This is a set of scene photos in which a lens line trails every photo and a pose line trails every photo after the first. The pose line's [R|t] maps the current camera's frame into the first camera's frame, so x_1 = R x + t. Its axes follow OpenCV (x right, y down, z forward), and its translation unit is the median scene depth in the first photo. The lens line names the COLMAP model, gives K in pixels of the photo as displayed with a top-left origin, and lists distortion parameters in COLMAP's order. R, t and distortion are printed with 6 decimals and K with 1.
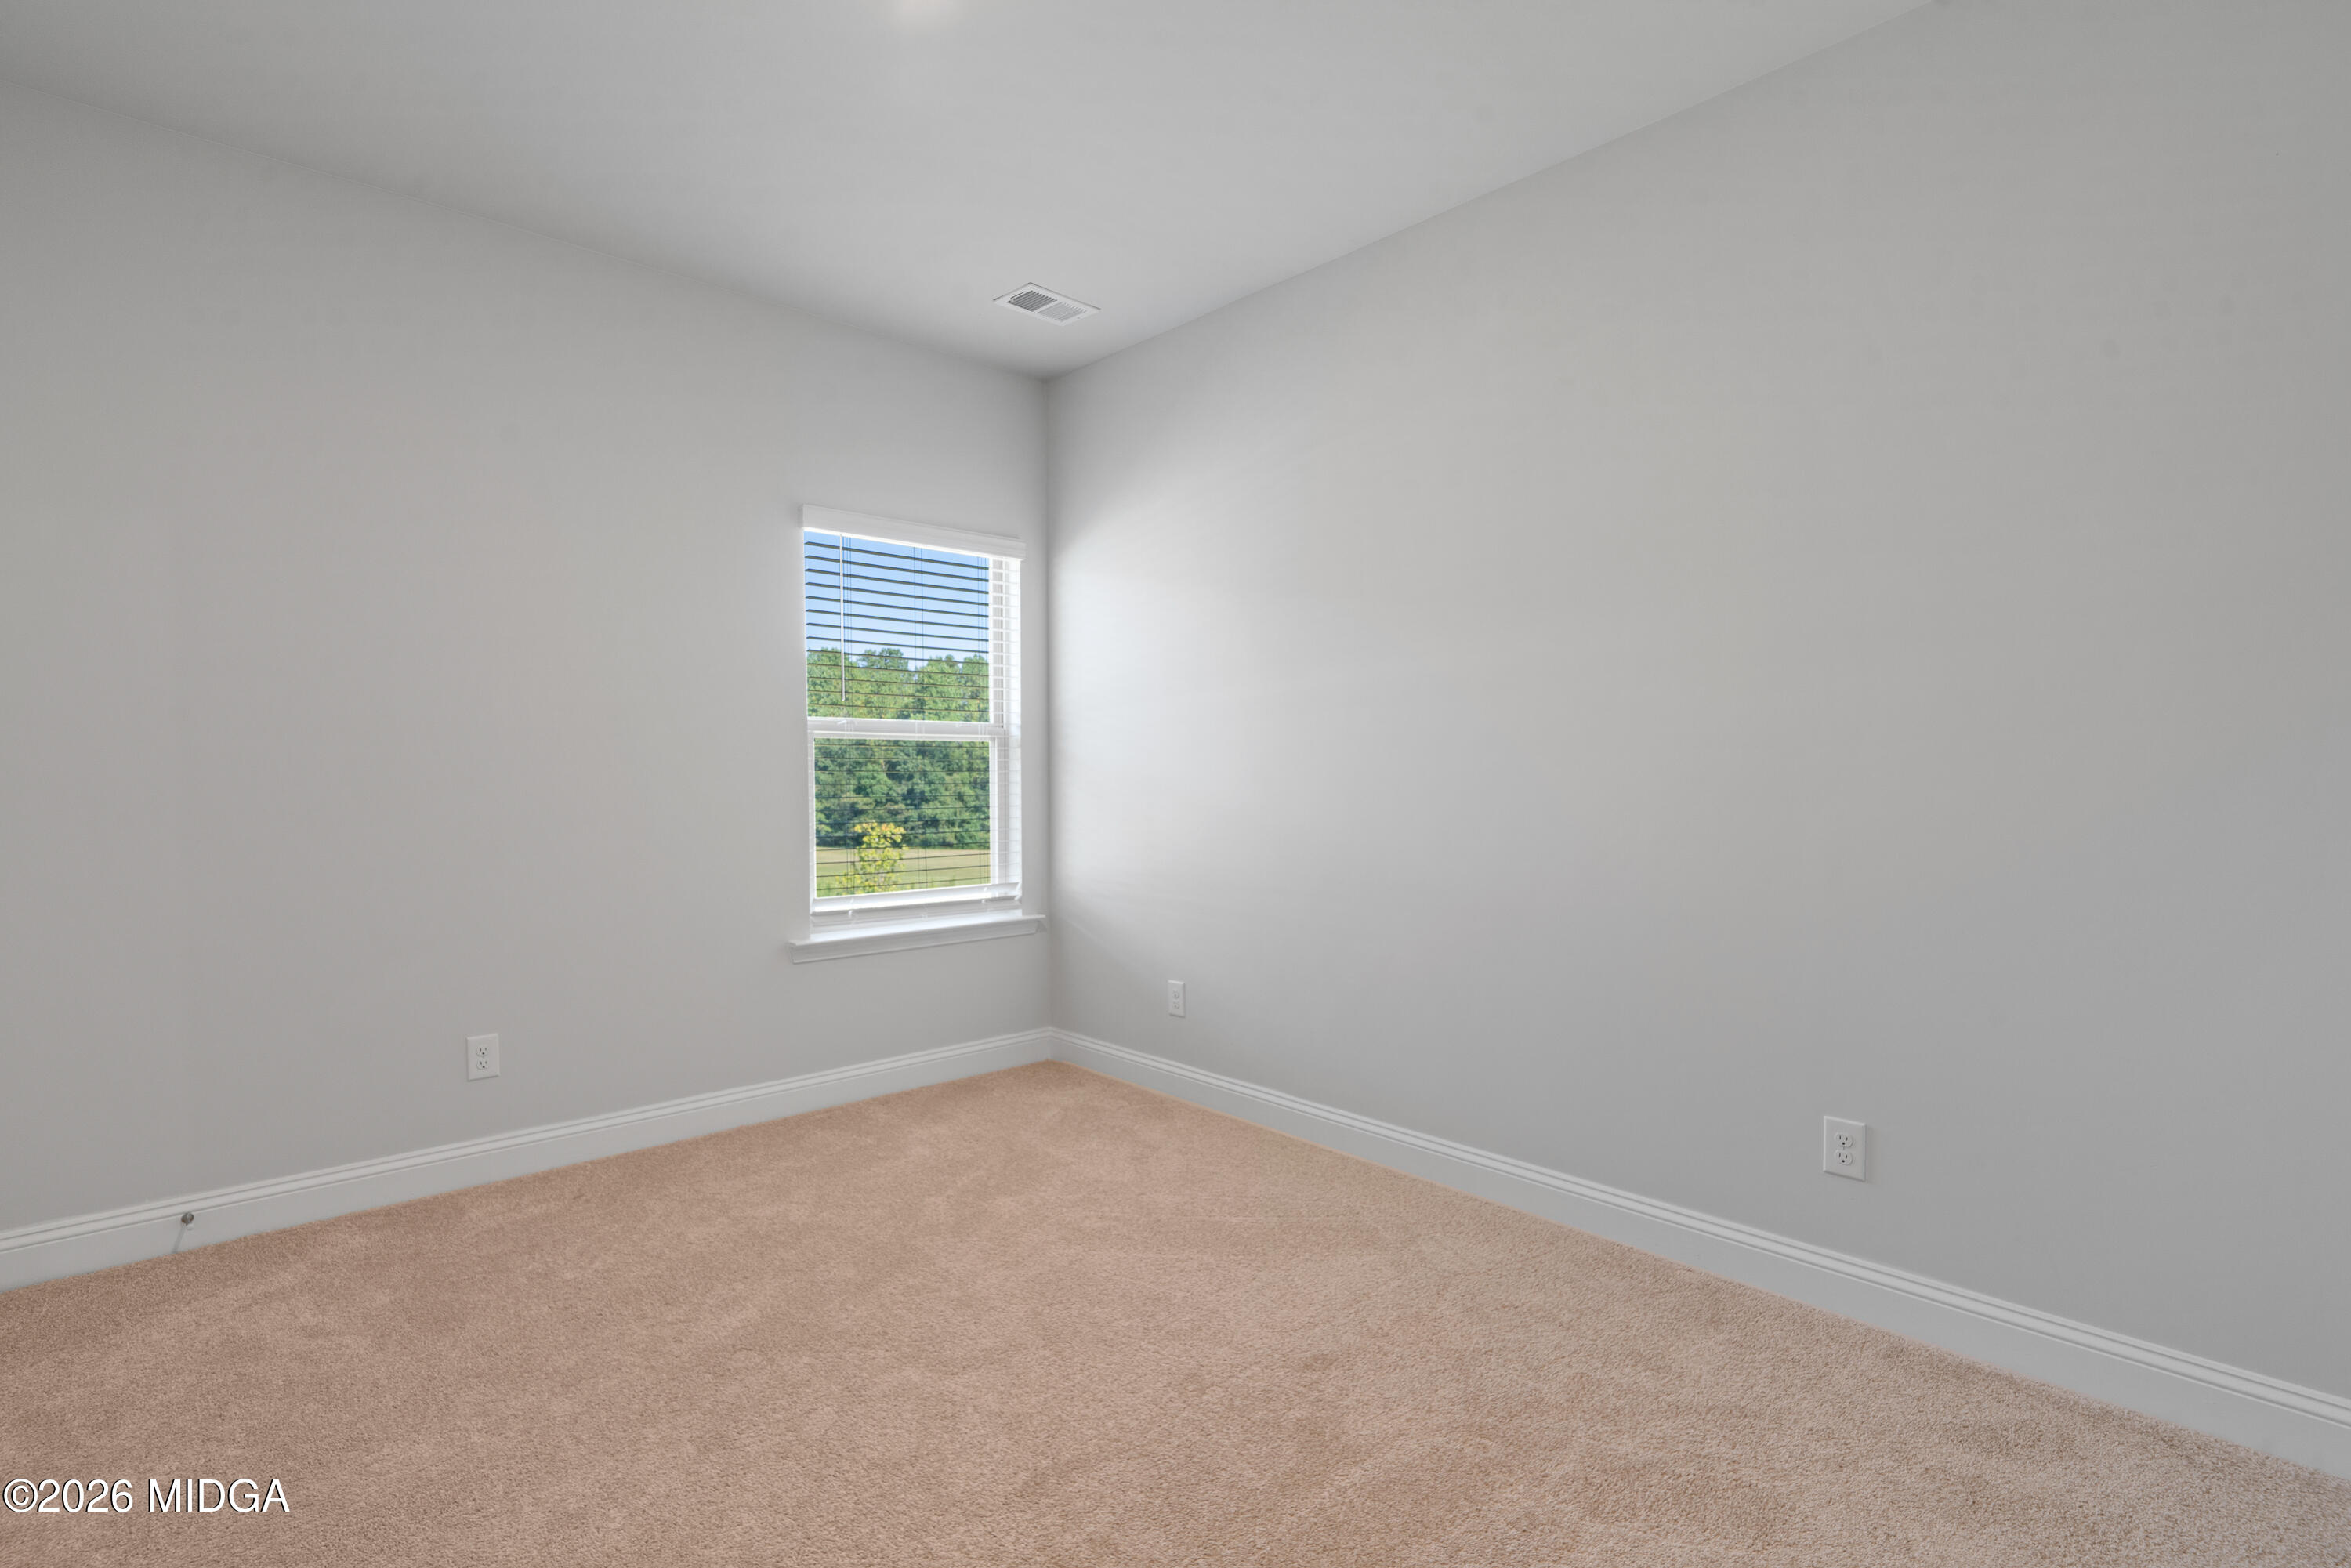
lens RADIAL K [[1086.4, 0, 1175.5], [0, 1086.4, 784.0], [0, 0, 1]] dist [0.000887, 0.000537]
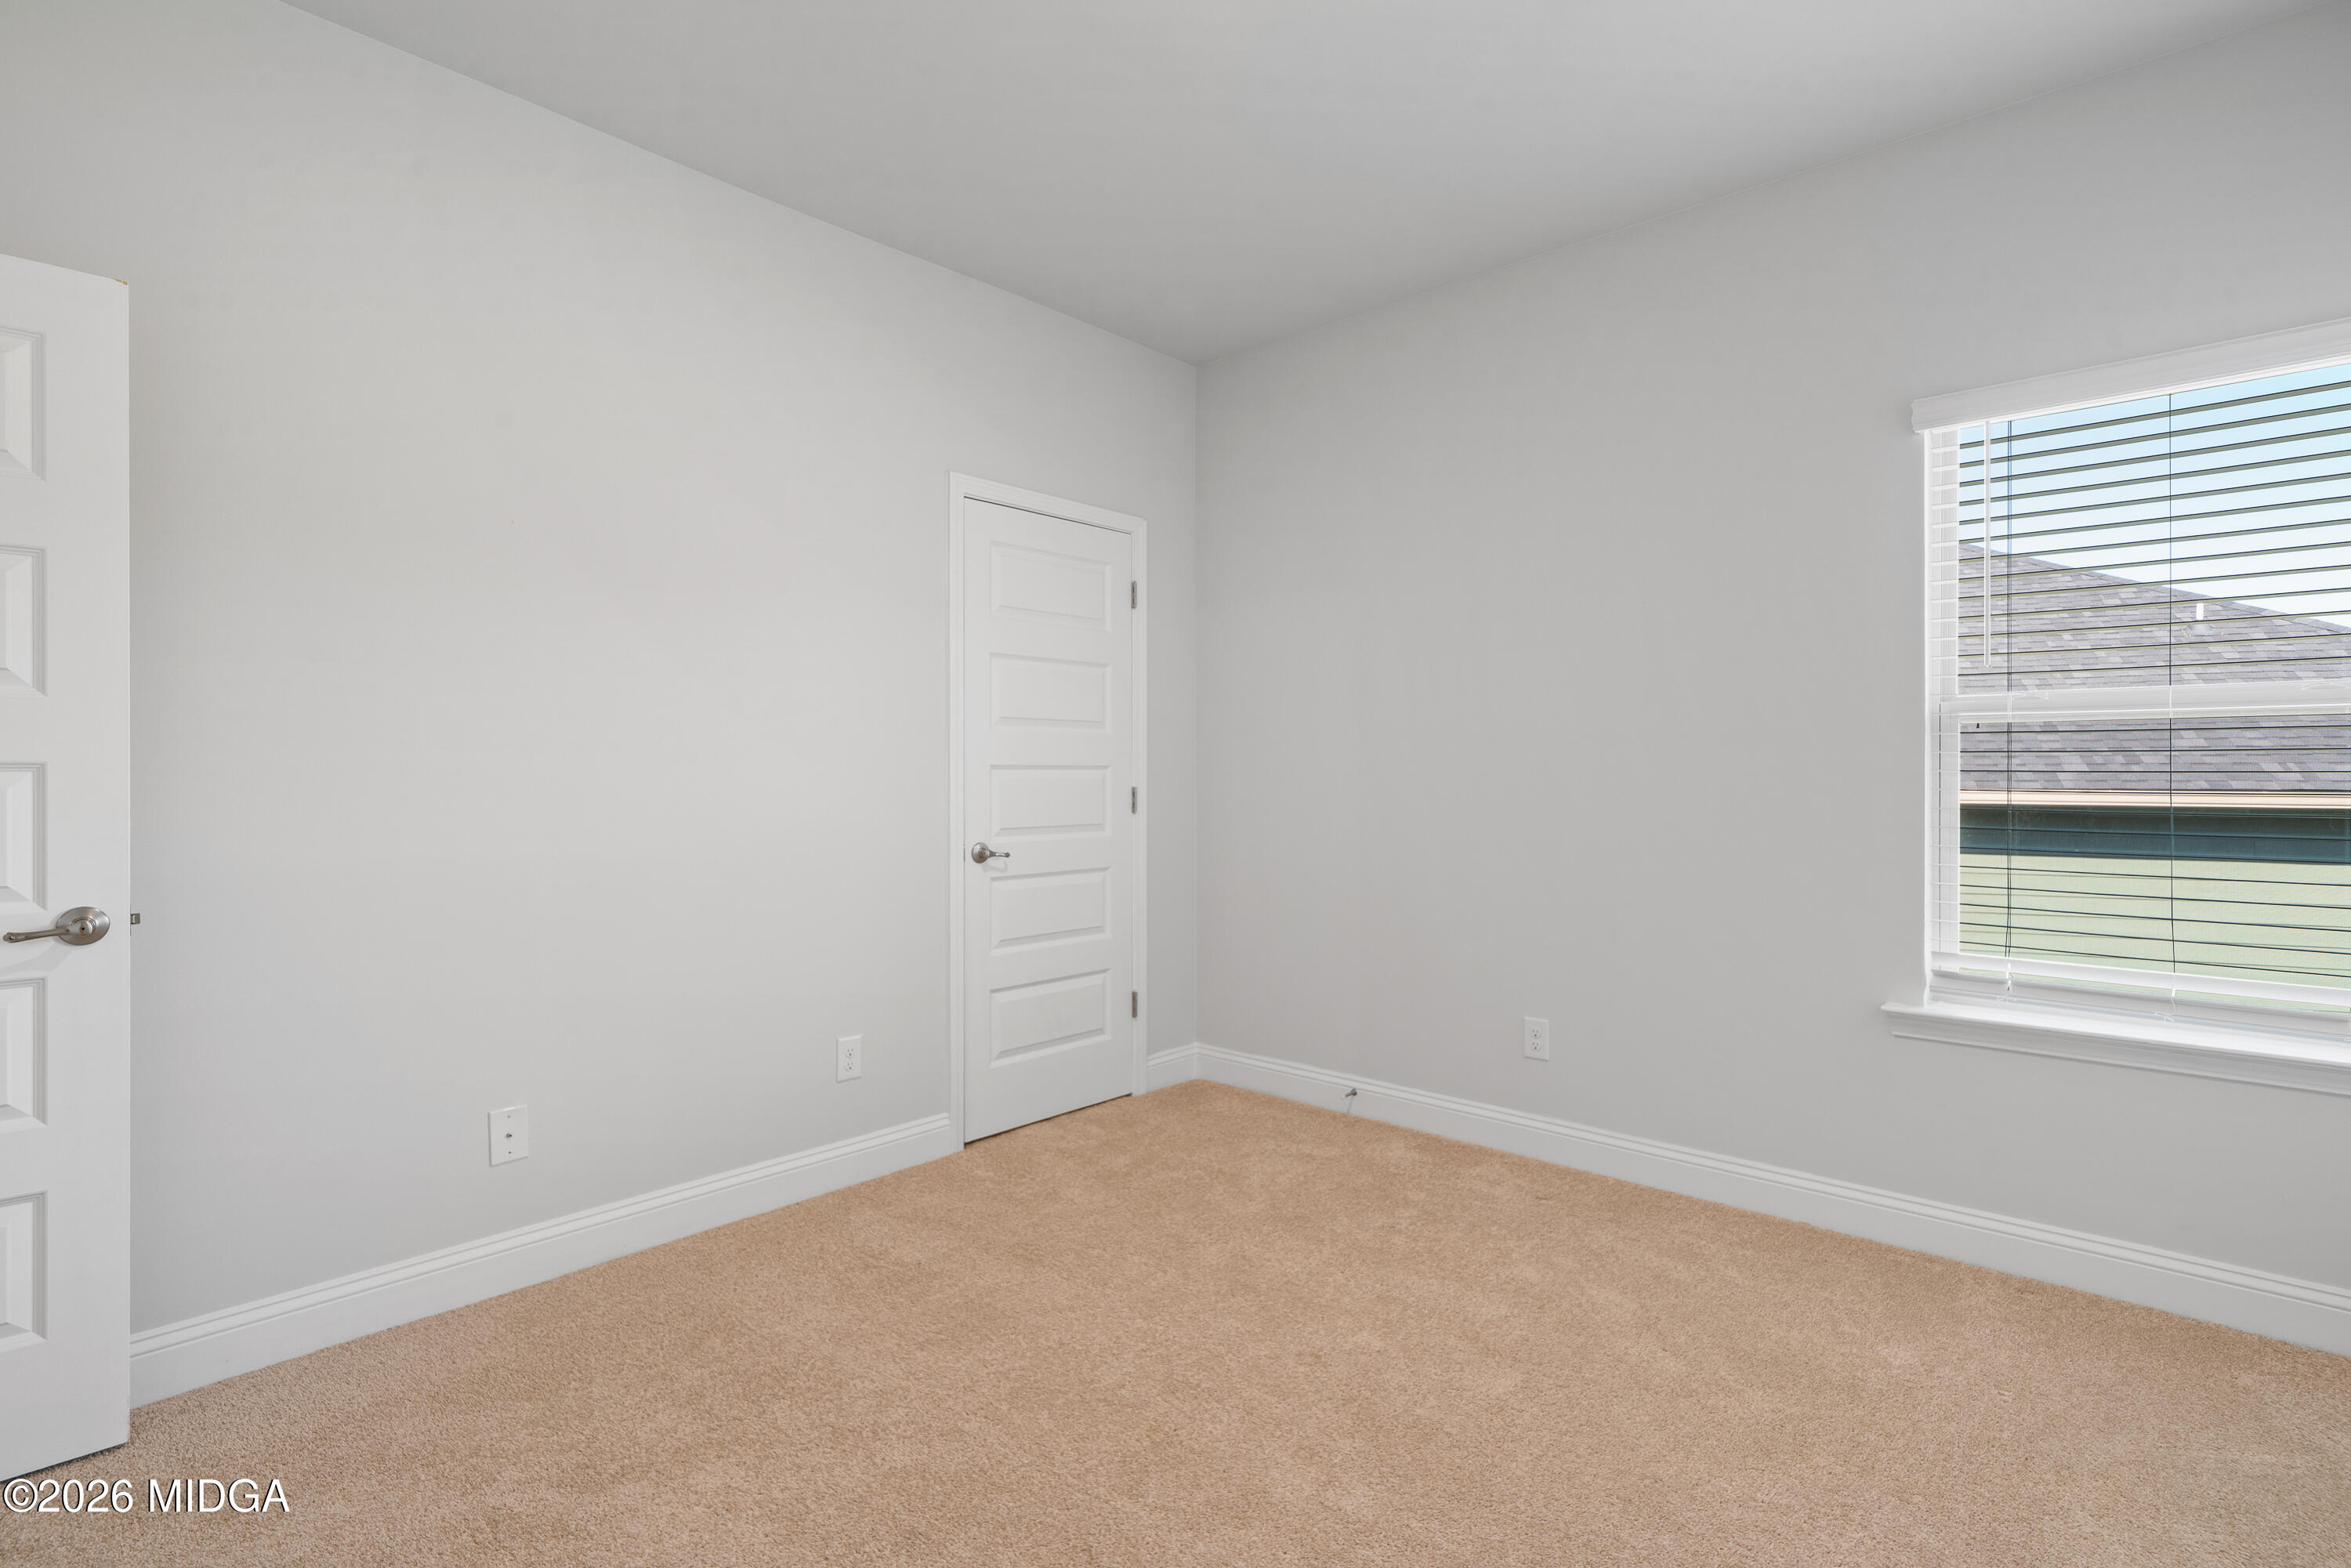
lens RADIAL K [[1083.3, 0, 1159.3], [0, 1083.3, 768.2], [0, 0, 1]] dist [0.002819, 0.000579]
pose [[0.109730, -0.000749, -0.993961, 0.369047], [-0.008206, 0.999965, -0.001660, -0.009999], [0.993928, 0.008338, 0.109720, 0.491877]]
